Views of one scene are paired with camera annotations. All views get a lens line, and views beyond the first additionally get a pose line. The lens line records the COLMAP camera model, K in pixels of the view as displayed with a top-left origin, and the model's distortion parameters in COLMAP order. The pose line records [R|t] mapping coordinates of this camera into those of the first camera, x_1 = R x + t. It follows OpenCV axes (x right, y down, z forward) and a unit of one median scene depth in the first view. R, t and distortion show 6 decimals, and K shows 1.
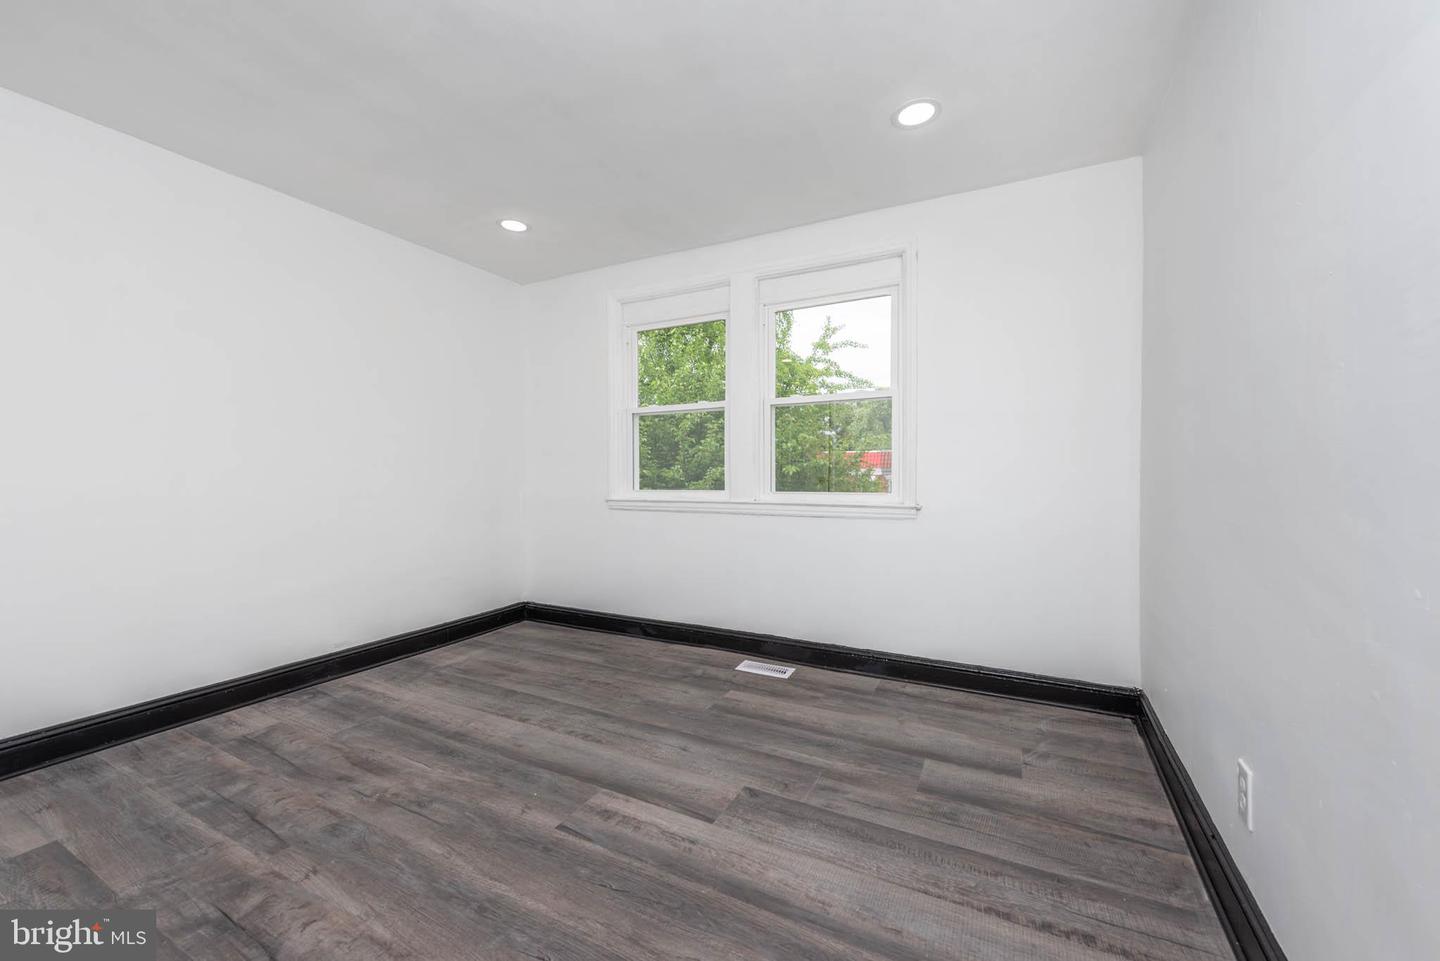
lens RADIAL K [[579.1, 0, 720.0], [0, 579.1, 480.5], [0, 0, 1]] dist [-0.001487, -0.000475]
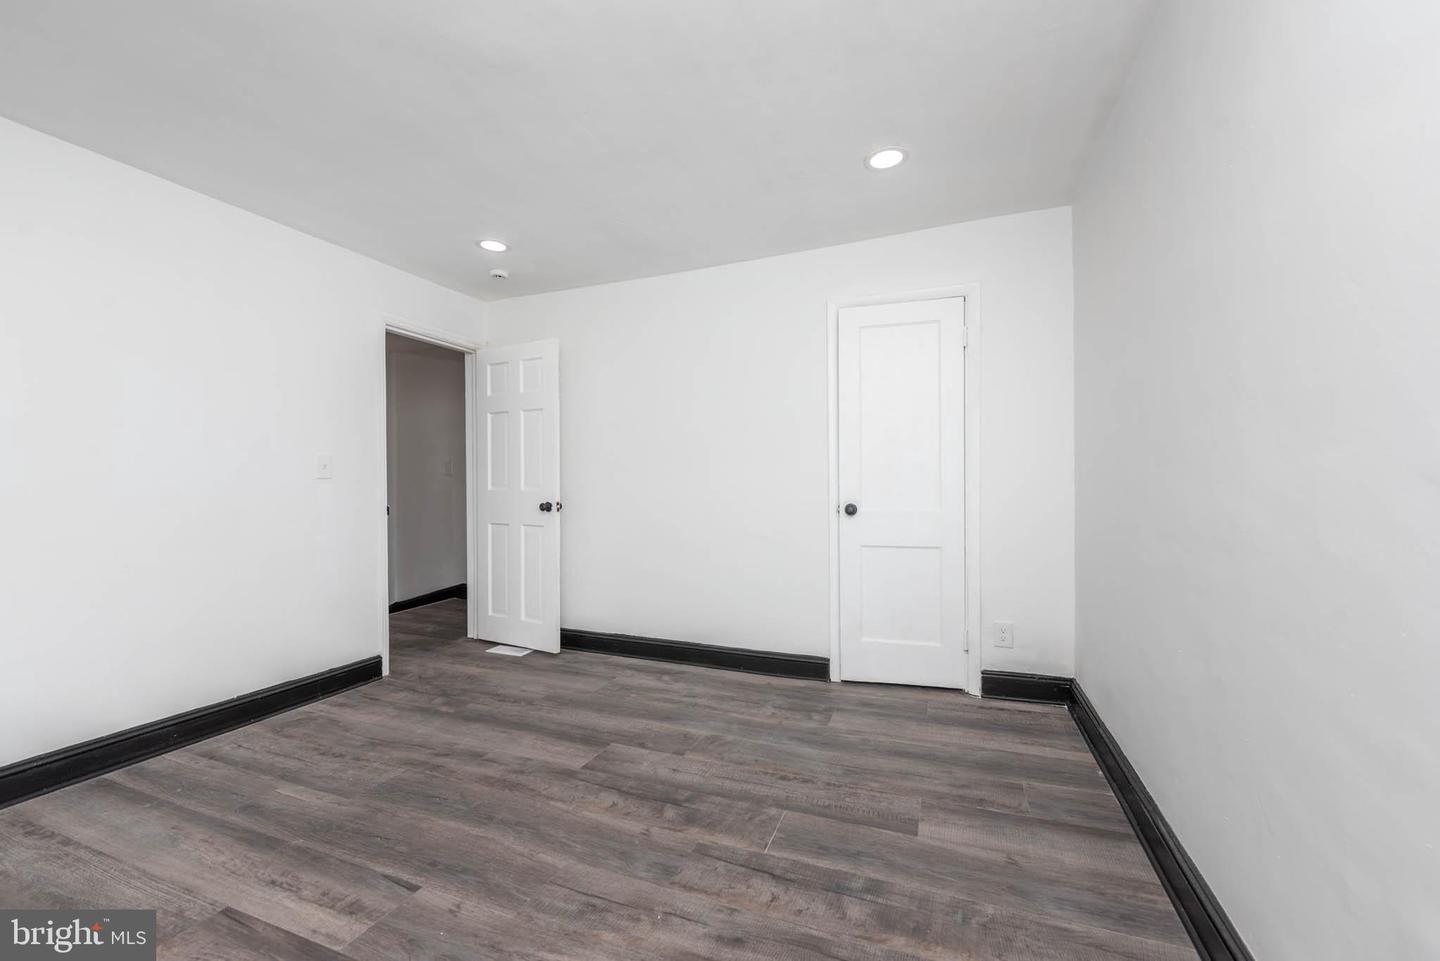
lens RADIAL K [[579.1, 0, 720.0], [0, 579.1, 480.5], [0, 0, 1]] dist [-0.001487, -0.000475]
pose [[-0.994376, 0.006175, -0.105725, -0.674720], [0.005249, 0.999945, 0.009040, -0.040389], [0.105775, 0.008434, -0.994354, 1.994587]]
